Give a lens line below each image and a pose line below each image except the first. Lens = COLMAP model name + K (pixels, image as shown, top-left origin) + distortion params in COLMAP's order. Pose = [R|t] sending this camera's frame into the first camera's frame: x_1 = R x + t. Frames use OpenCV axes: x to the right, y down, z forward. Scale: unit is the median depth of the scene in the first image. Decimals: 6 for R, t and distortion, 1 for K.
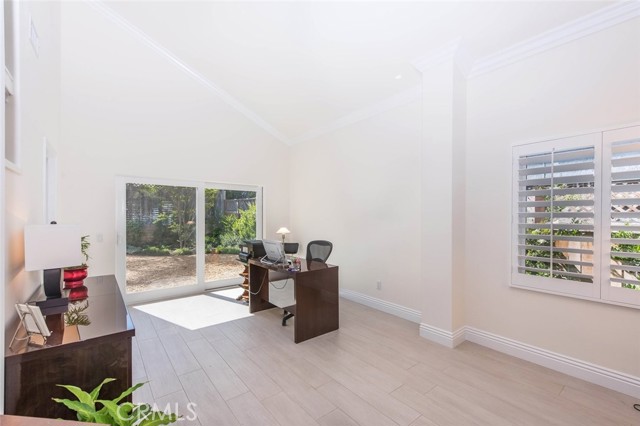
lens RADIAL K [[281.4, 0, 321.6], [0, 281.4, 212.7], [0, 0, 1]] dist [0.011026, -0.000411]
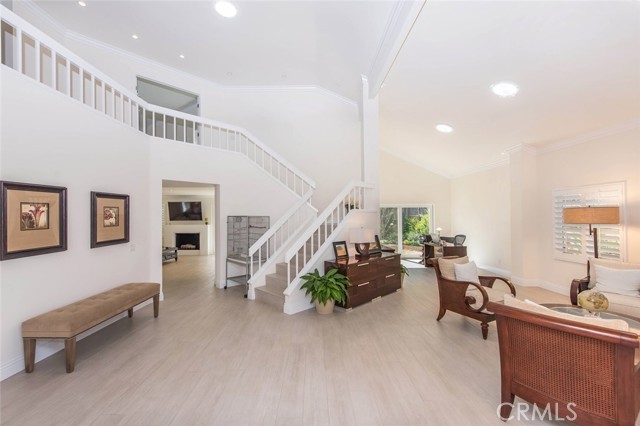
lens RADIAL K [[265.1, 0, 313.8], [0, 265.1, 212.0], [0, 0, 1]] dist [0.001765, 0.000002]
pose [[0.784678, -0.013164, -0.619764, 0.292401], [0.009560, 0.999913, -0.009134, -0.045446], [0.619830, 0.001242, 0.784735, -0.953641]]
